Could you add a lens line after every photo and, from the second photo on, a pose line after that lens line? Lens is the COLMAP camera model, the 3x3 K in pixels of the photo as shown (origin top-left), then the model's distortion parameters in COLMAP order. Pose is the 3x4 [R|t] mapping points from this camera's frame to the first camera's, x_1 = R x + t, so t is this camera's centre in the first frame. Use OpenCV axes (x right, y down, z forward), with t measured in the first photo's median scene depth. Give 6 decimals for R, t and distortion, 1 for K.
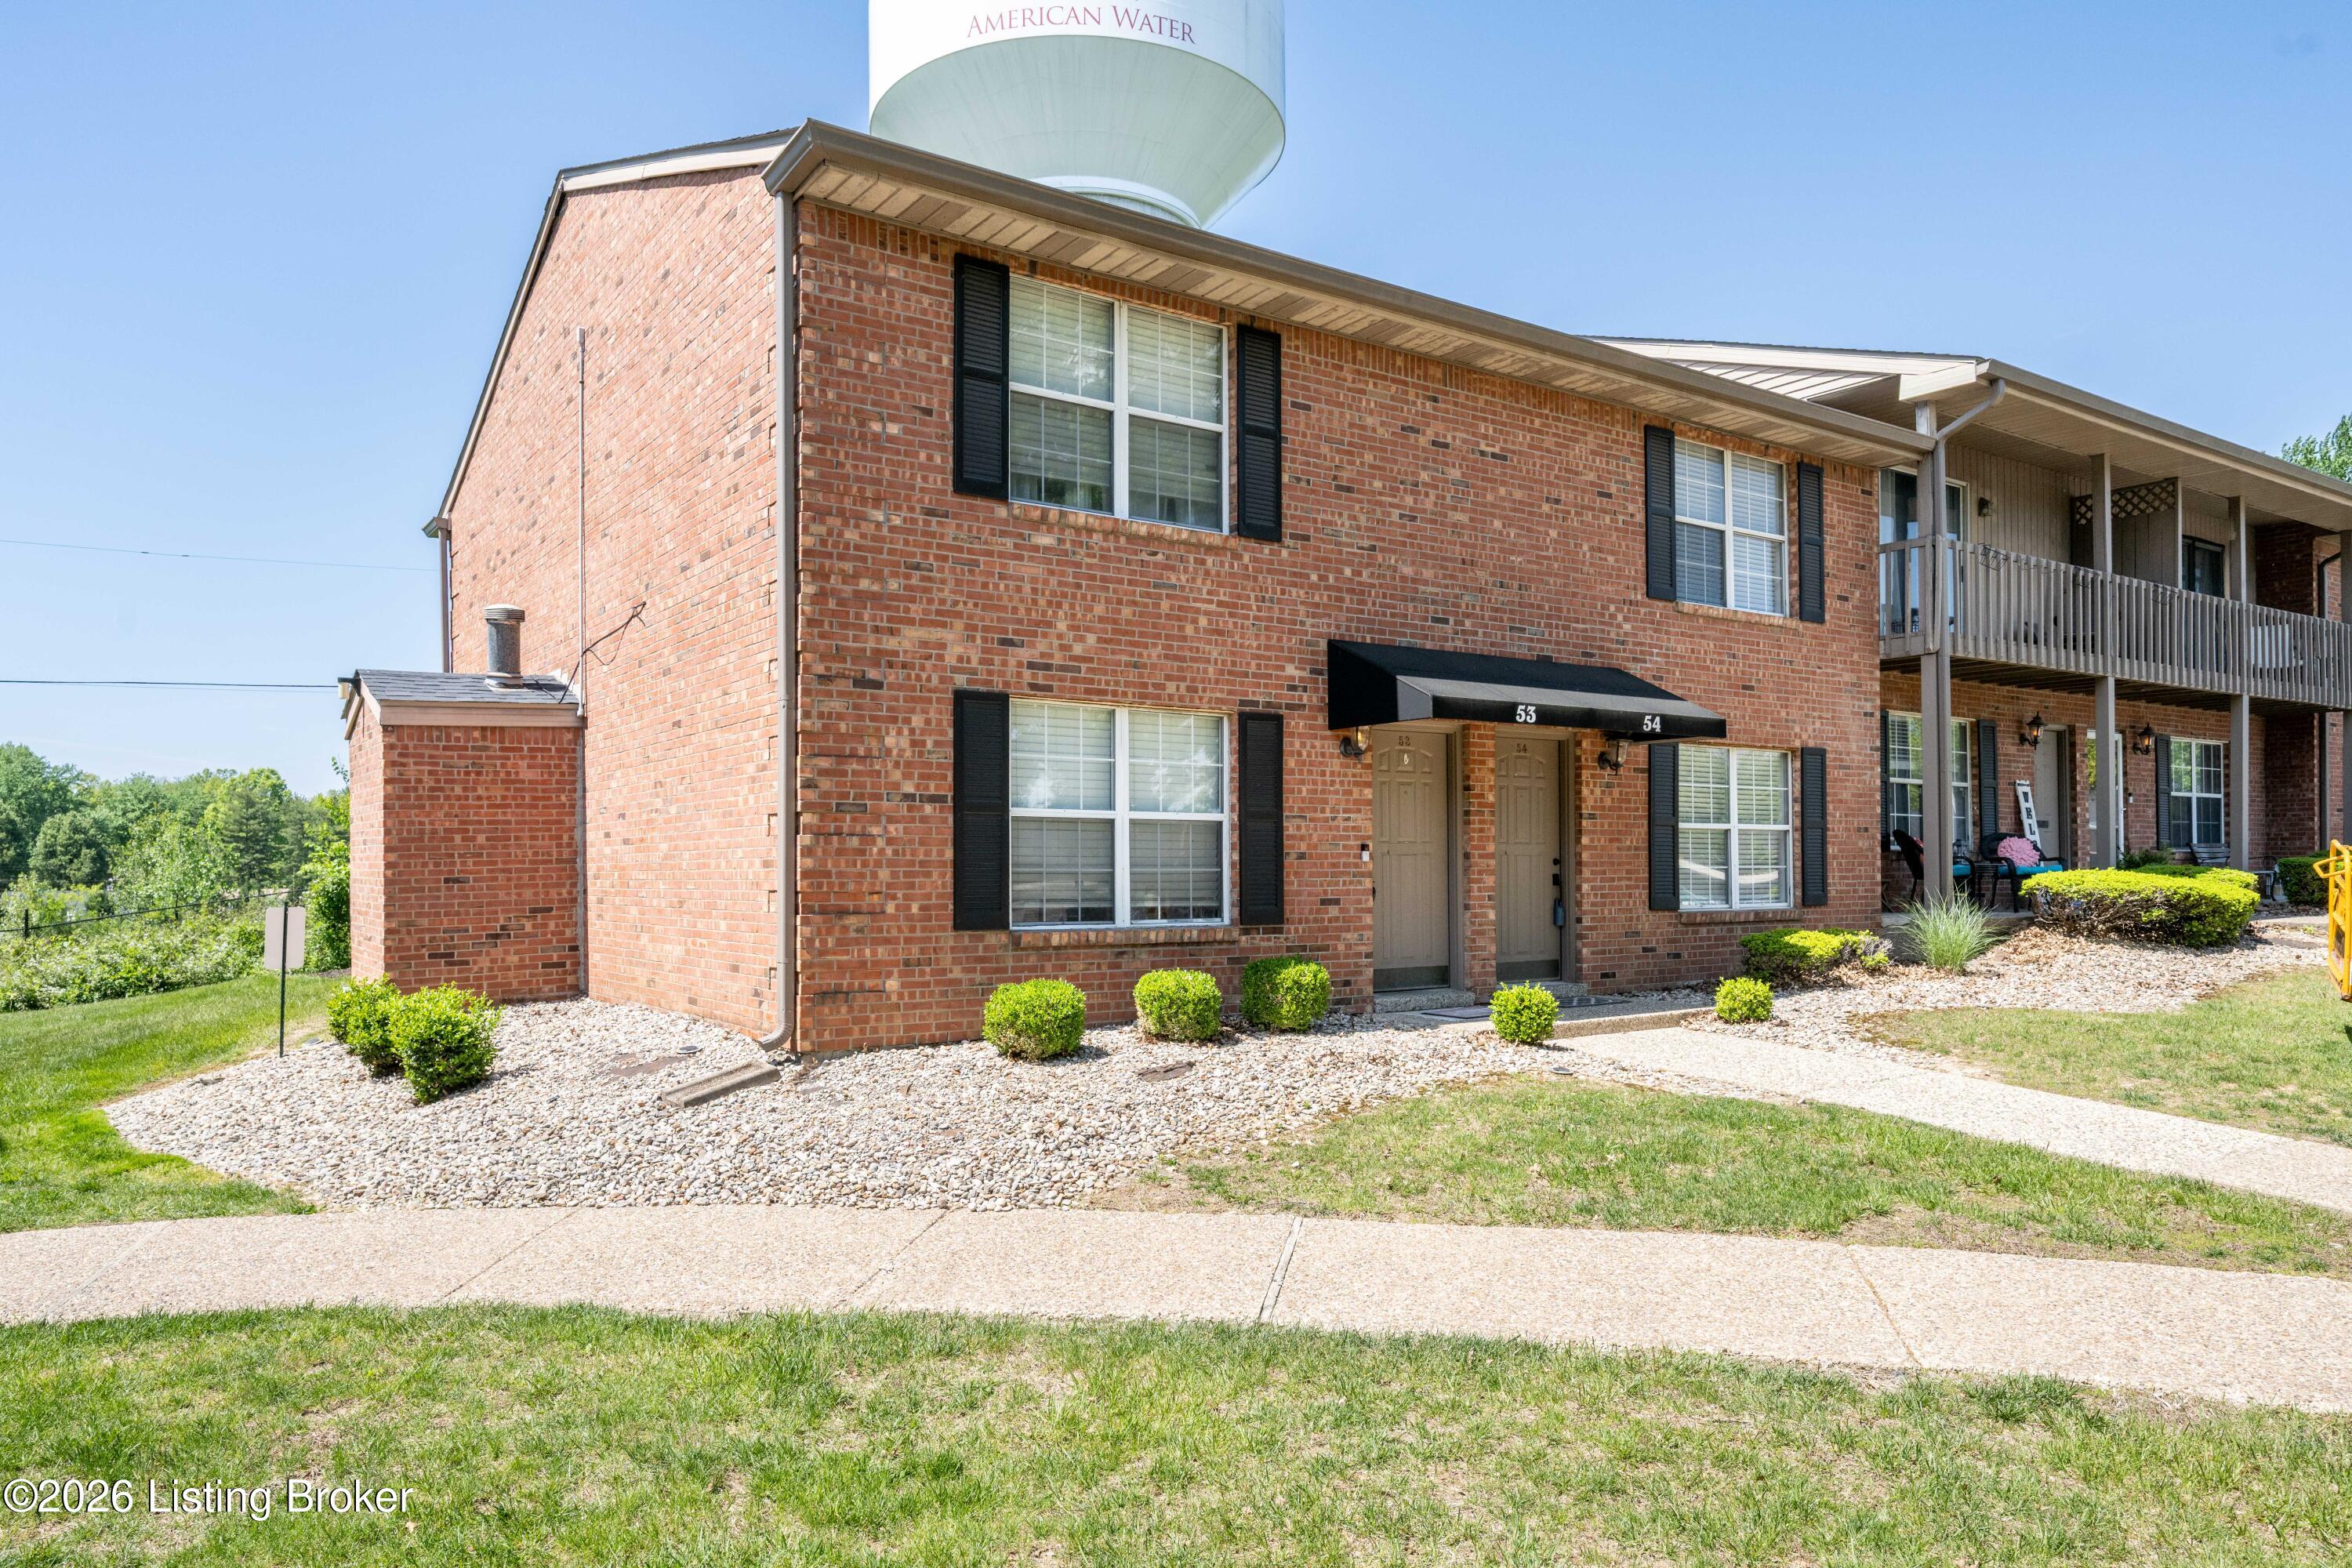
lens RADIAL K [[1470.8, 0, 1204.7], [0, 1470.8, 859.3], [0, 0, 1]] dist [-0.003920, 0.000412]
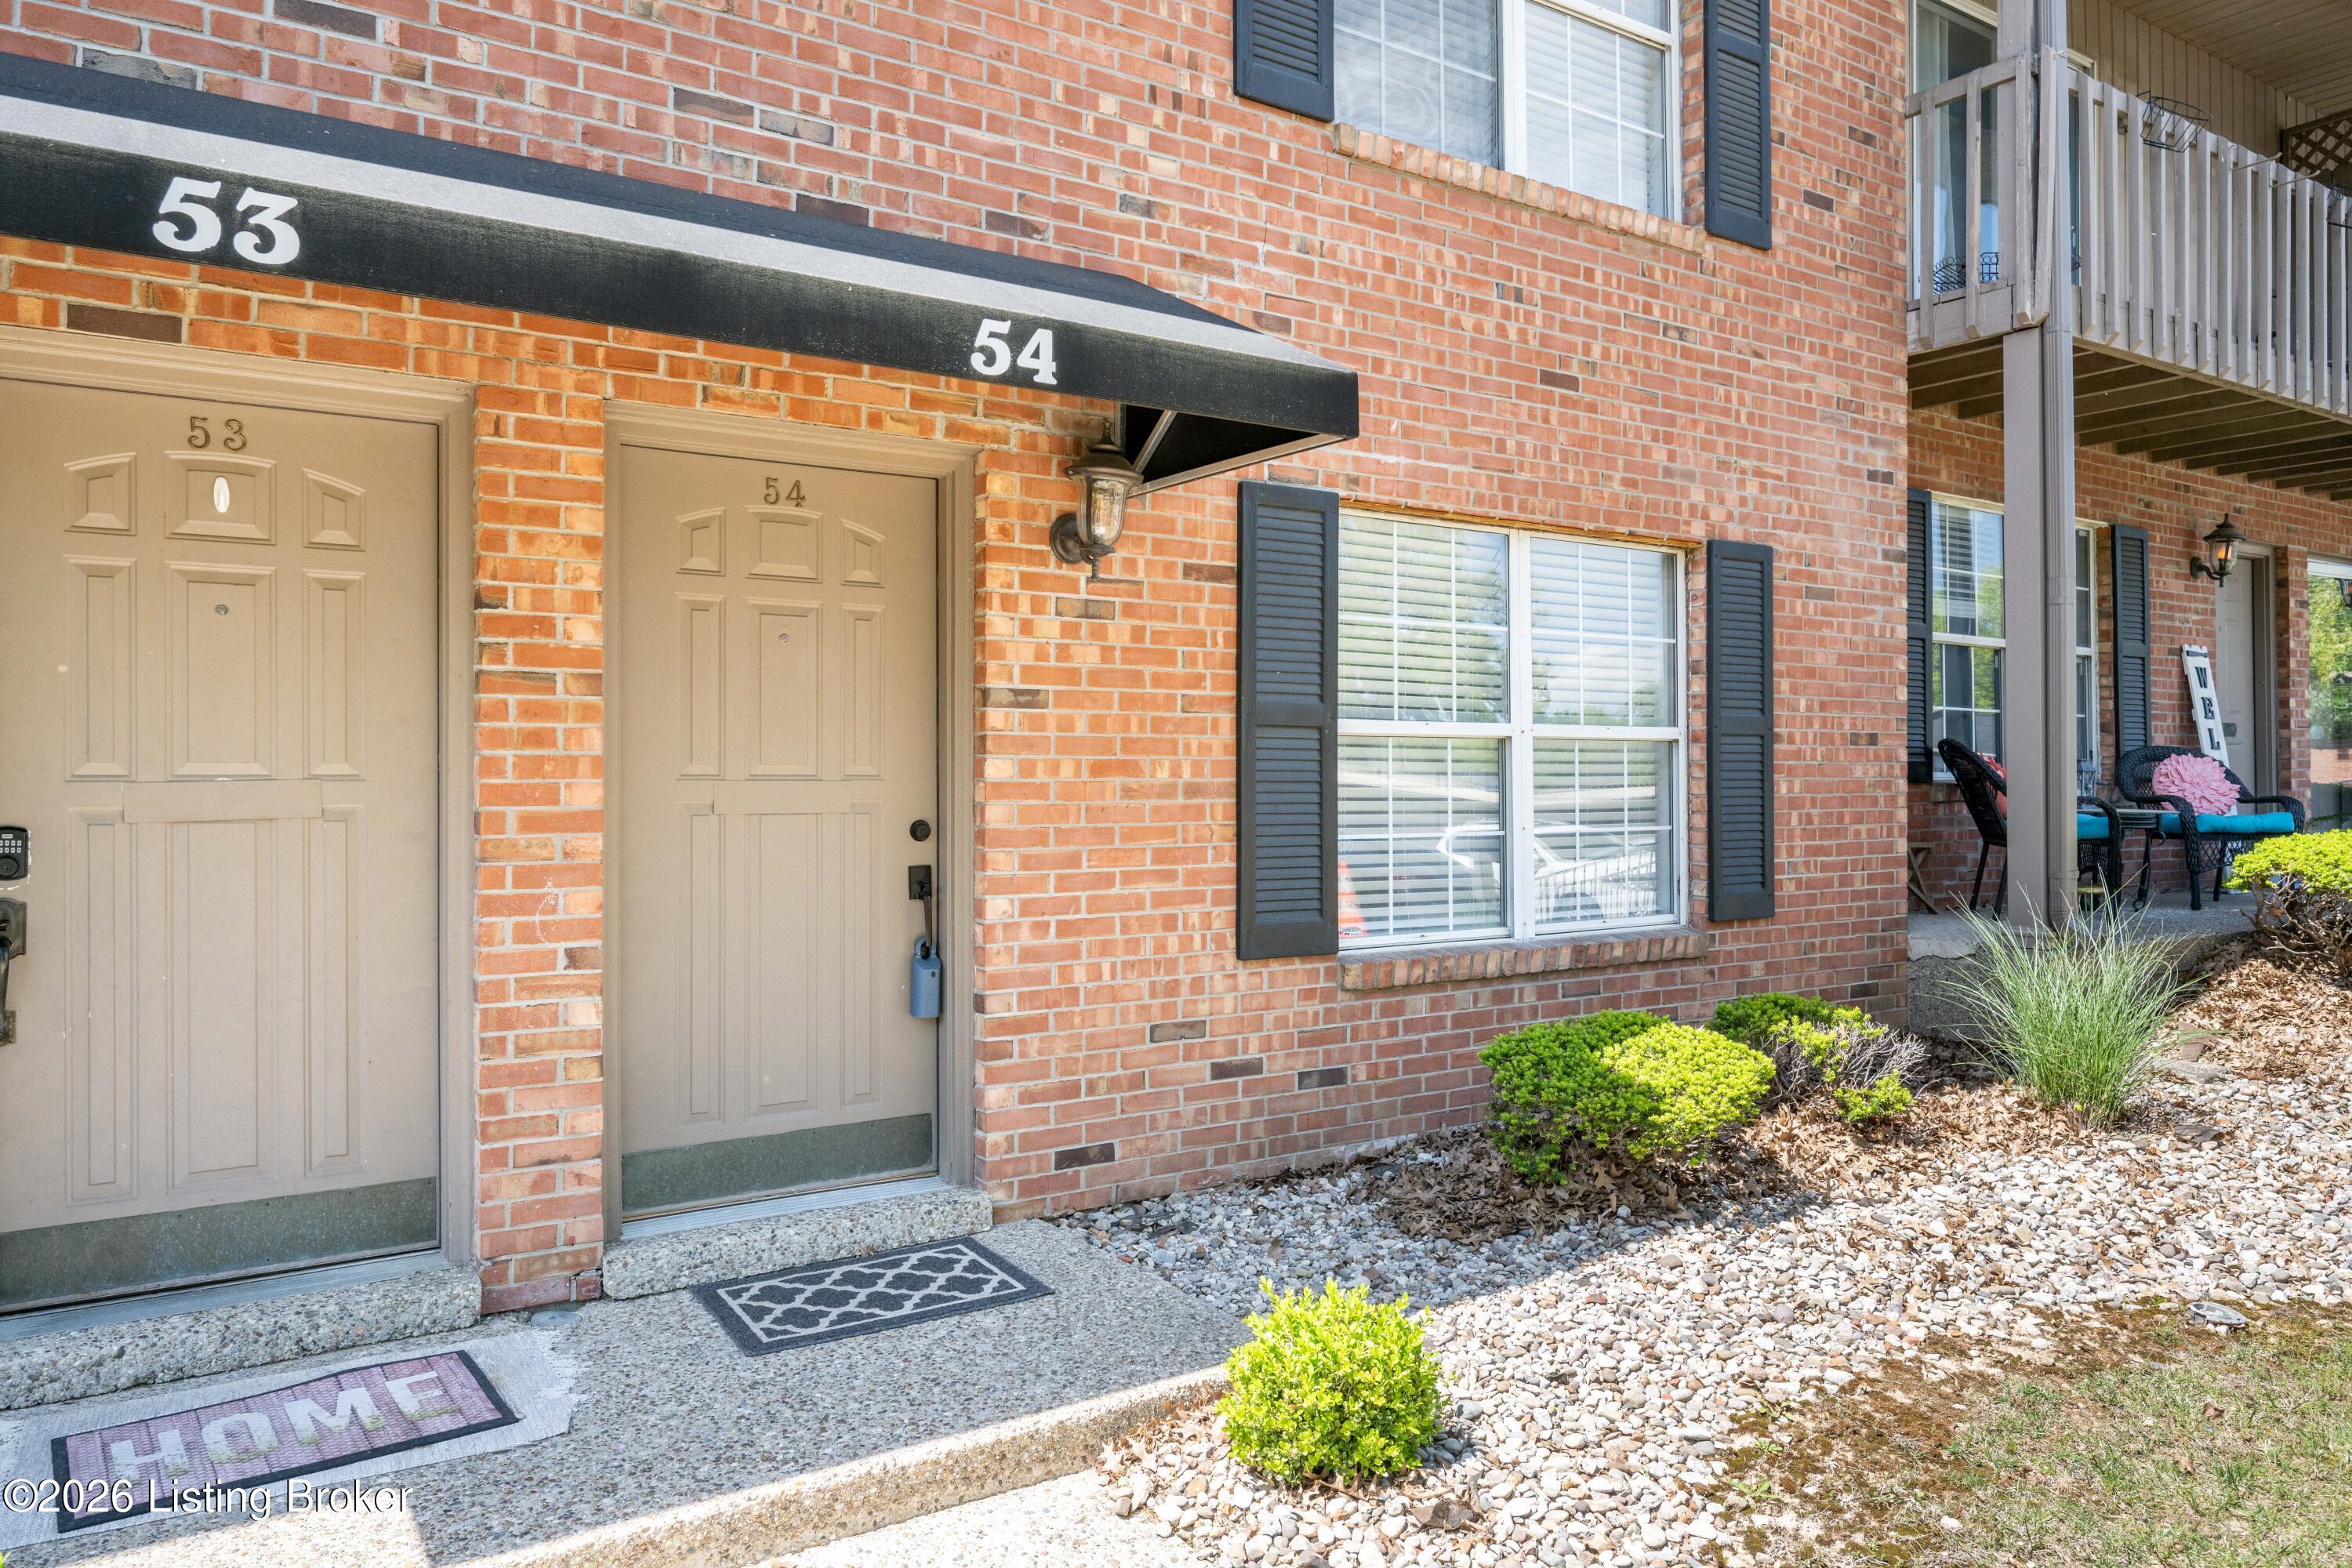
lens RADIAL K [[1497.0, 0, 1172.1], [0, 1497.0, 771.9], [0, 0, 1]] dist [-0.001690, -0.001071]
pose [[0.999008, 0.004394, -0.044304, 0.272617], [-0.004207, 0.999982, 0.004306, -0.011988], [0.044322, -0.004116, 0.999009, 0.568625]]
